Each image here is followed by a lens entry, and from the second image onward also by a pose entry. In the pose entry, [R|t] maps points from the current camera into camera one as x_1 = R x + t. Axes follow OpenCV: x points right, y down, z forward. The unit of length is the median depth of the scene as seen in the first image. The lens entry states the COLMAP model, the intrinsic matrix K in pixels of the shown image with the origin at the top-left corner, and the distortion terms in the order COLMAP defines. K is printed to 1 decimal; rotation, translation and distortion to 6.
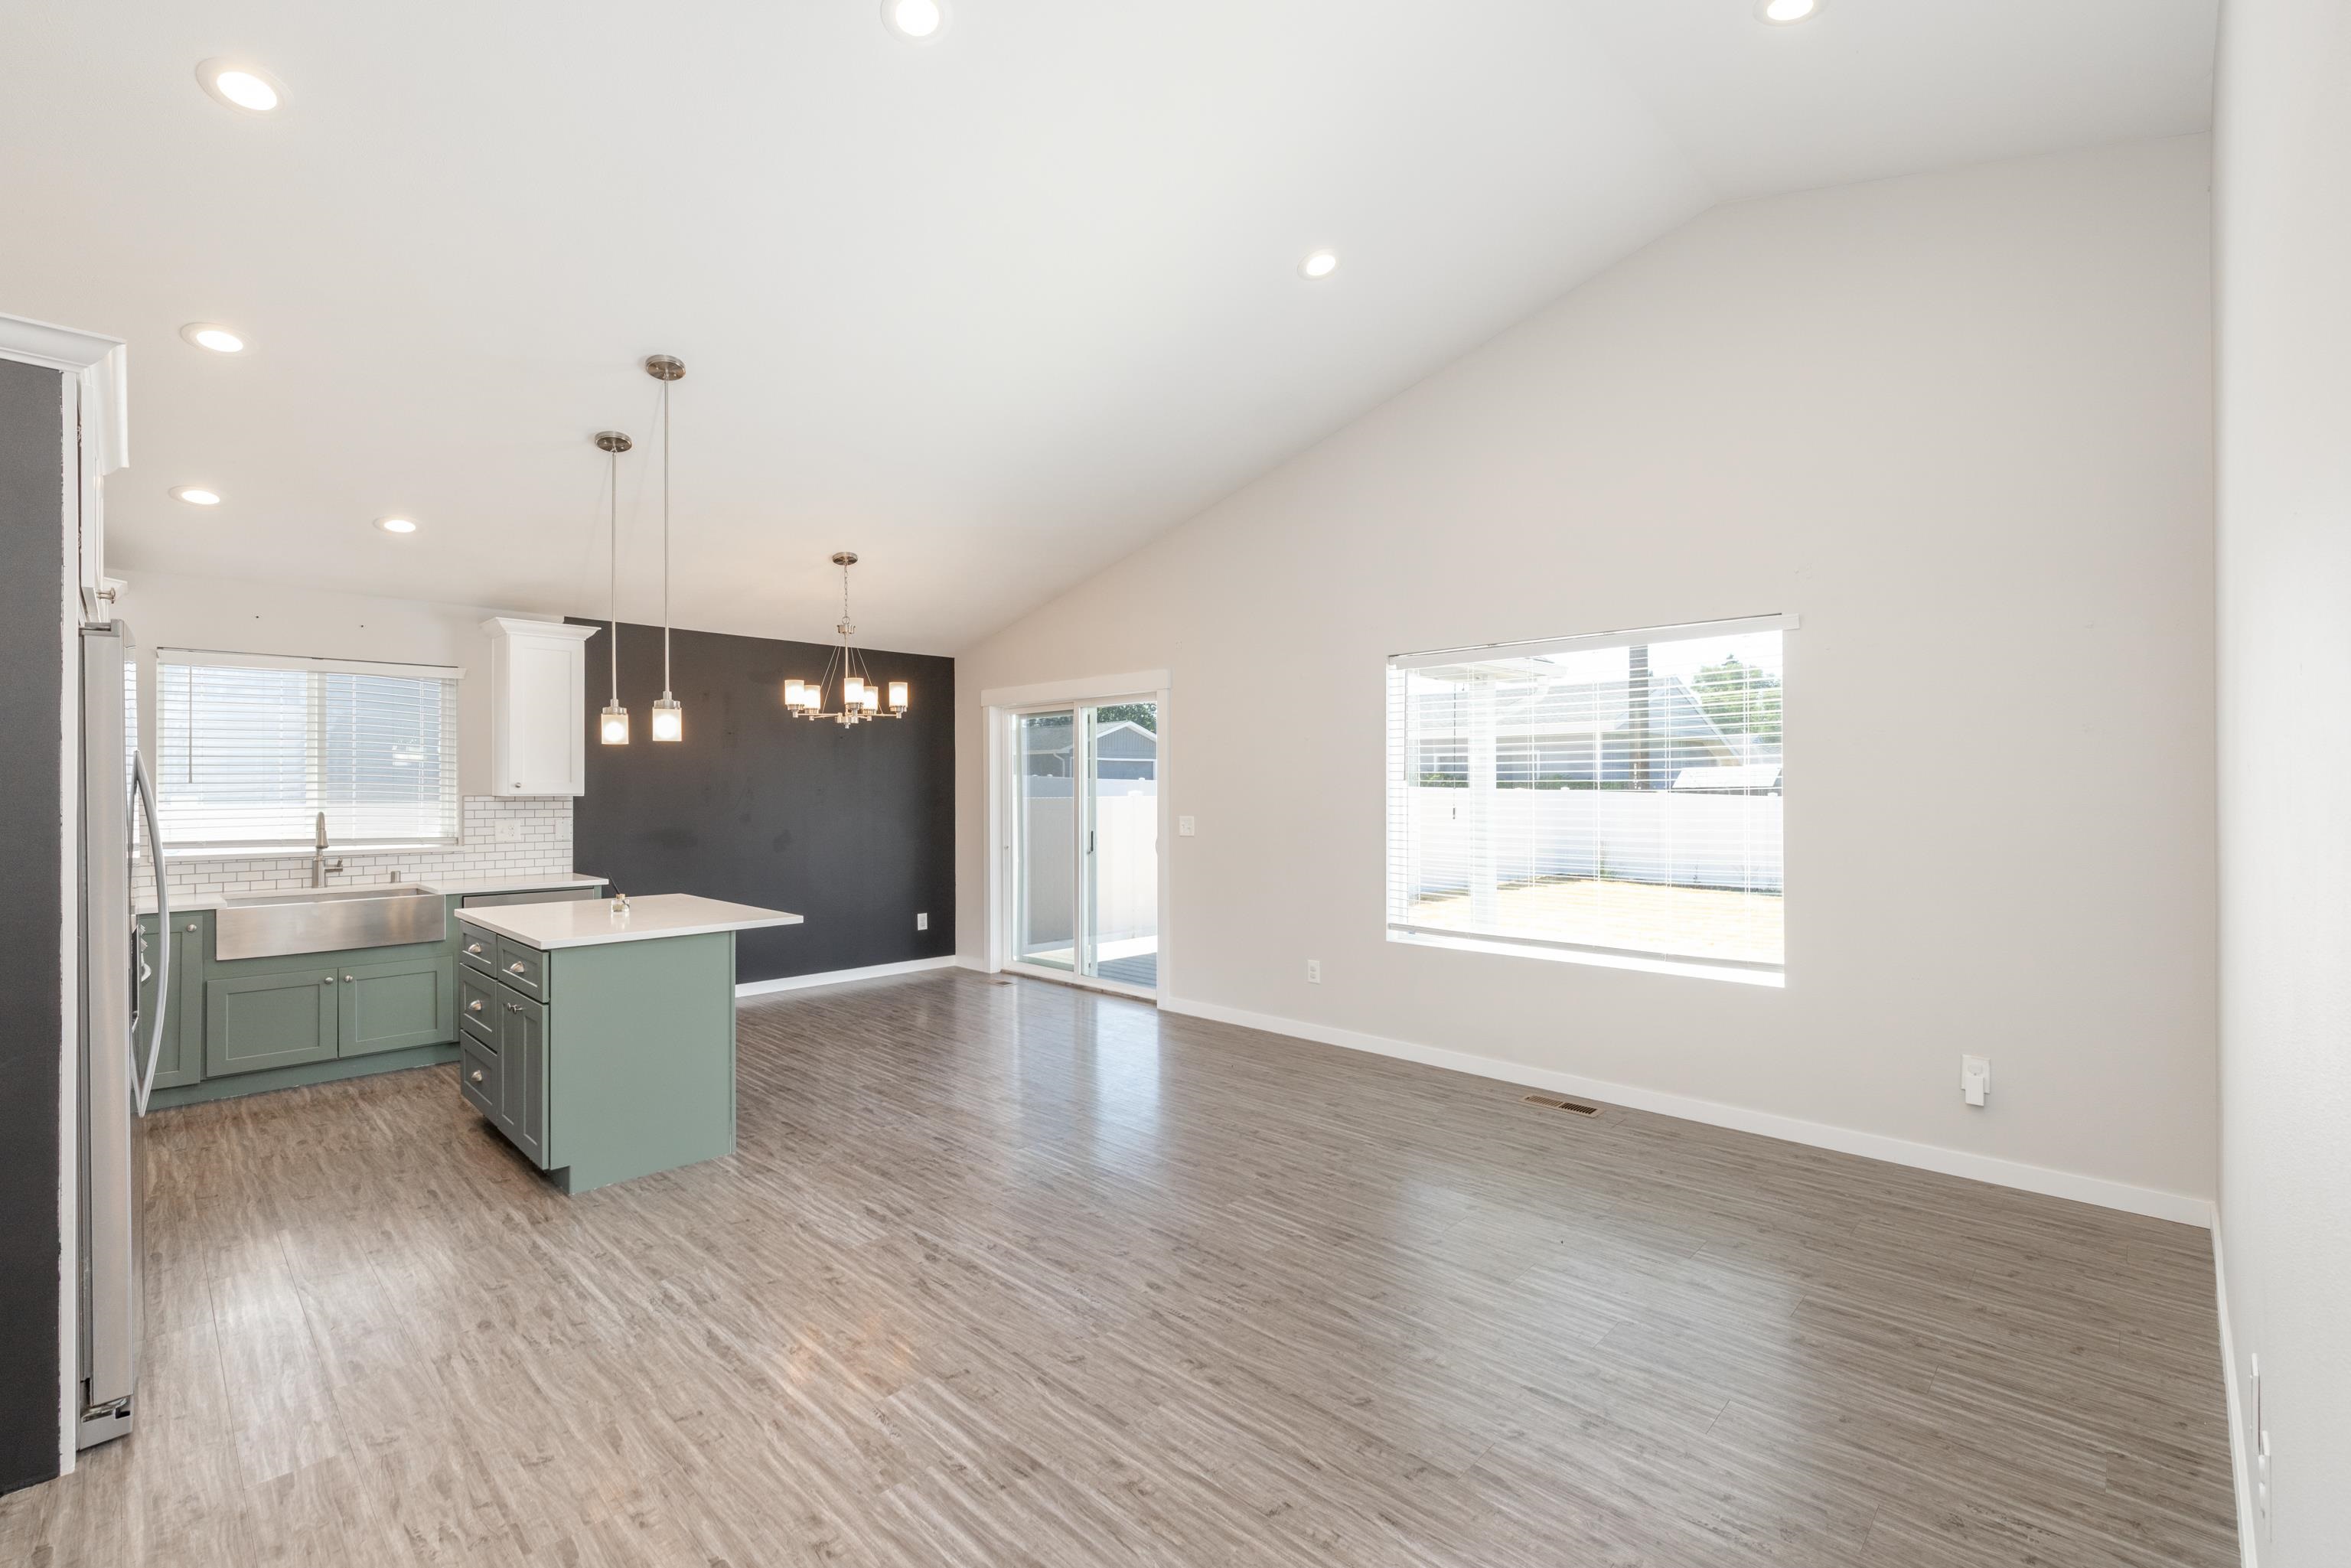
lens RADIAL K [[1005.8, 0, 1182.4], [0, 1005.8, 794.7], [0, 0, 1]] dist [0.004473, 0.000155]
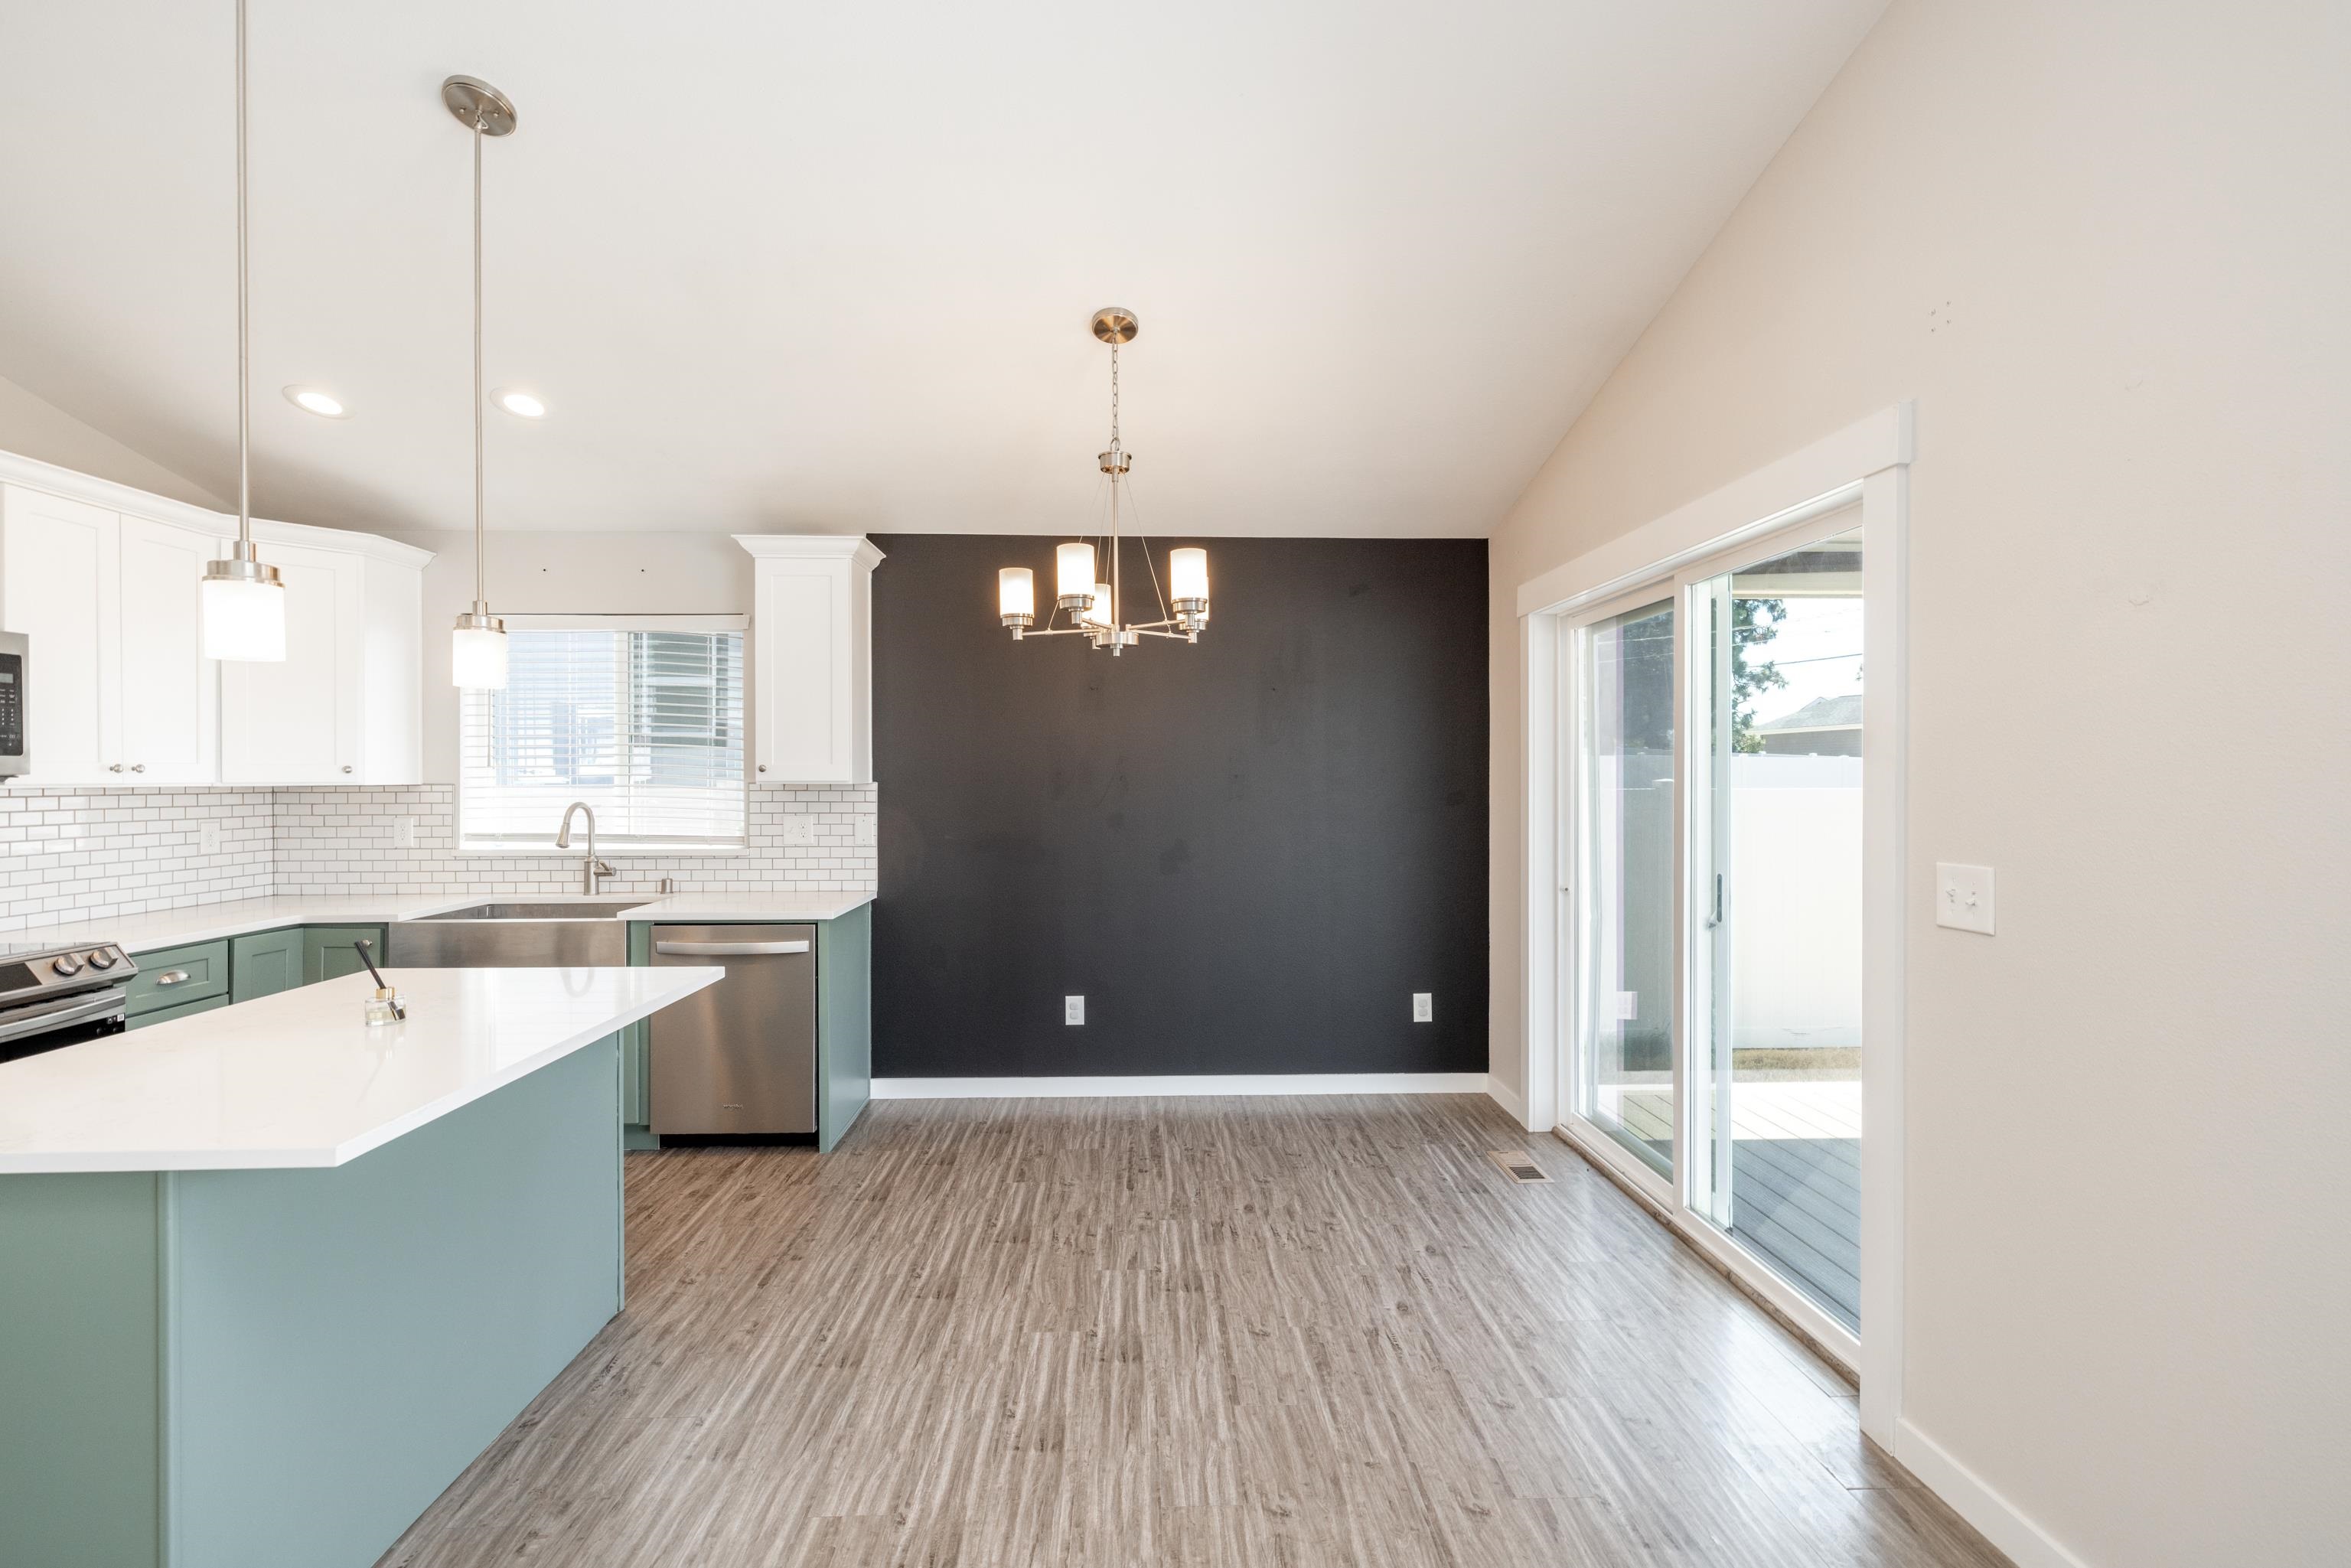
lens RADIAL K [[993.7, 0, 1177.3], [0, 993.7, 779.8], [0, 0, 1]] dist [0.003209, 0.000227]
pose [[0.718758, 0.007176, -0.695223, 0.064509], [-0.004915, 0.999974, 0.005241, -0.010011], [0.695242, -0.000350, 0.718775, 0.967763]]
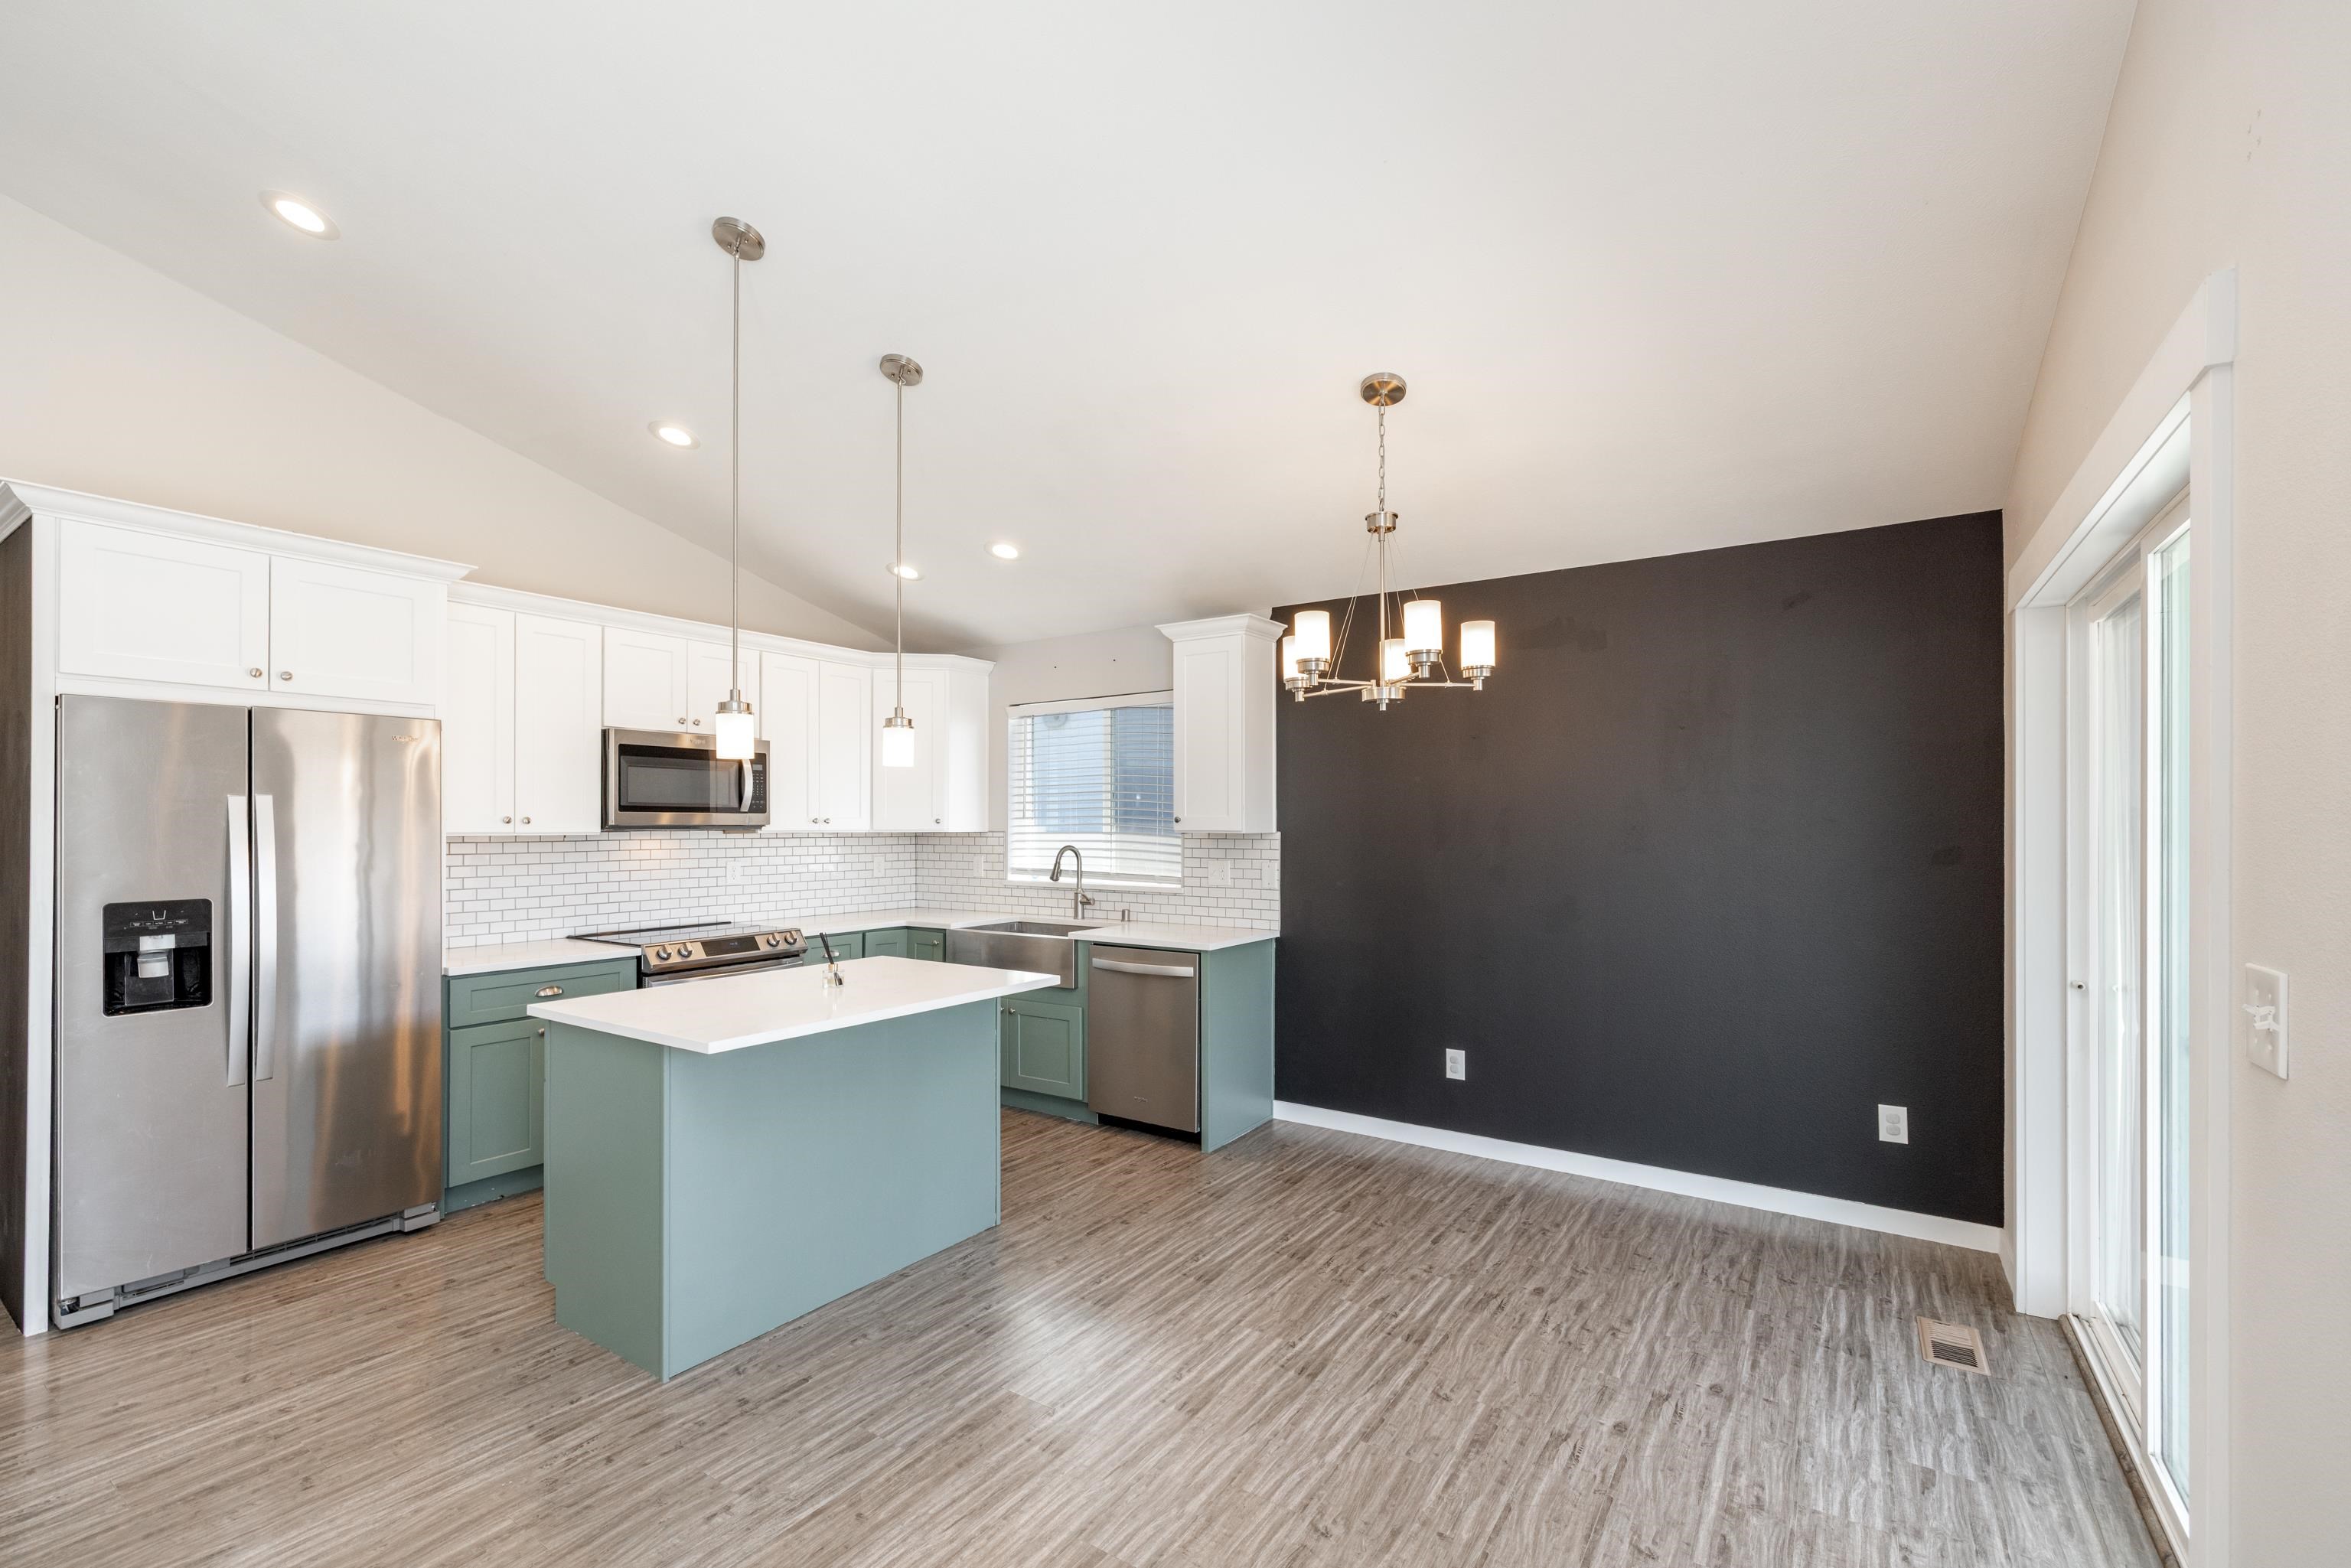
lens RADIAL K [[1020.6, 0, 1168.8], [0, 1020.6, 819.8], [0, 0, 1]] dist [0.001467, 0.000410]
pose [[0.165941, 0.000622, -0.986135, 0.263507], [-0.004098, 0.999992, -0.000059, -0.013866], [0.986127, 0.004051, 0.165943, 1.181995]]
